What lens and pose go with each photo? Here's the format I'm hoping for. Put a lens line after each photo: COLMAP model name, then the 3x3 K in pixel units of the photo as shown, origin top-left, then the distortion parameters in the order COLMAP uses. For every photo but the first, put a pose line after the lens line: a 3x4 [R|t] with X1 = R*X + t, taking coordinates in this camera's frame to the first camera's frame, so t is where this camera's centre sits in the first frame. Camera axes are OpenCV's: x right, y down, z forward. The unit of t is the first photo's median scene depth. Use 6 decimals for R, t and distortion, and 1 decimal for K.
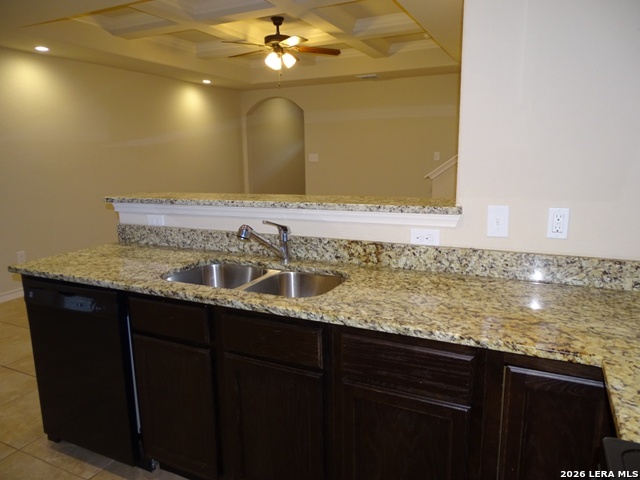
lens RADIAL K [[452.0, 0, 320.0], [0, 452.0, 240.0], [0, 0, 1]] dist [0.005286, 0.003205]
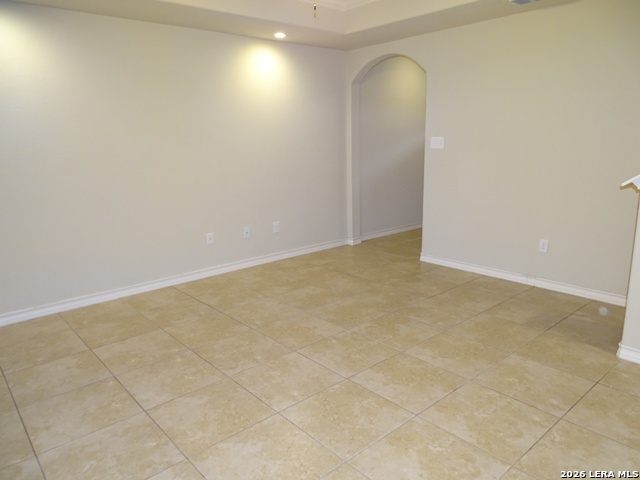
lens RADIAL K [[452.0, 0, 320.0], [0, 452.0, 240.0], [0, 0, 1]] dist [0.005286, 0.003205]
pose [[0.921539, 0.079381, -0.380084, 0.298756], [-0.064314, 0.996564, 0.052200, -0.205554], [0.382922, -0.023660, 0.923478, 1.037061]]
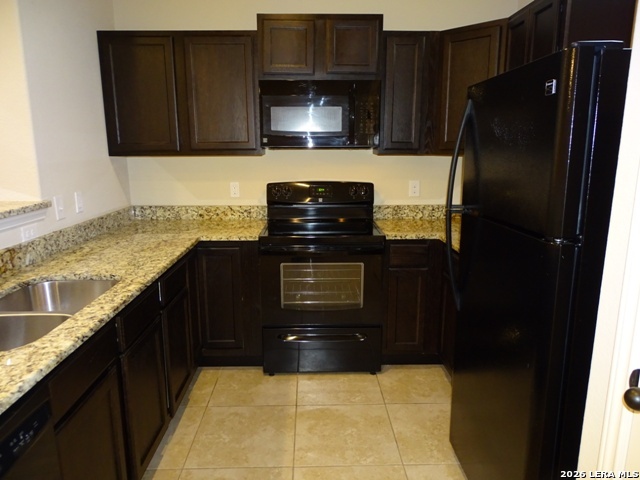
lens RADIAL K [[454.2, 0, 320.0], [0, 454.2, 240.0], [0, 0, 1]] dist [-0.003485, 0.001202]
pose [[-0.456014, -0.161203, 0.875251, -0.902465], [0.184337, 0.945023, 0.270095, -0.133056], [-0.870673, 0.284508, -0.401228, 0.685604]]
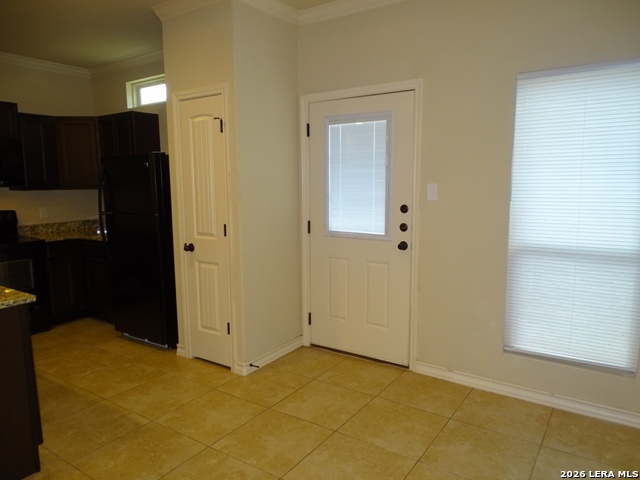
lens RADIAL K [[460.5, 0, 320.0], [0, 460.5, 240.0], [0, 0, 1]] dist [0.003565, 0.001484]
pose [[-0.987397, 0.015525, 0.157497, -1.402630], [0.065617, 0.945767, 0.318148, -0.336055], [-0.144017, 0.324473, -0.934867, 1.726788]]
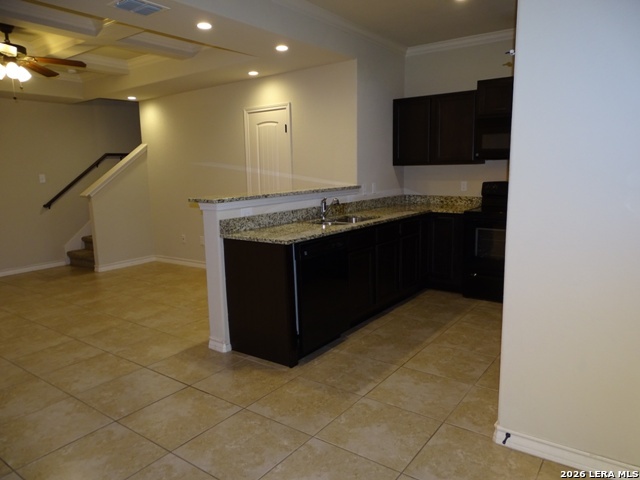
lens RADIAL K [[454.2, 0, 320.0], [0, 454.2, 240.0], [0, 0, 1]] dist [-0.003485, 0.001202]
pose [[0.185195, -0.141060, 0.972525, -1.898912], [0.207642, 0.972917, 0.101576, -0.061948], [-0.960514, 0.183126, 0.209469, 0.561028]]
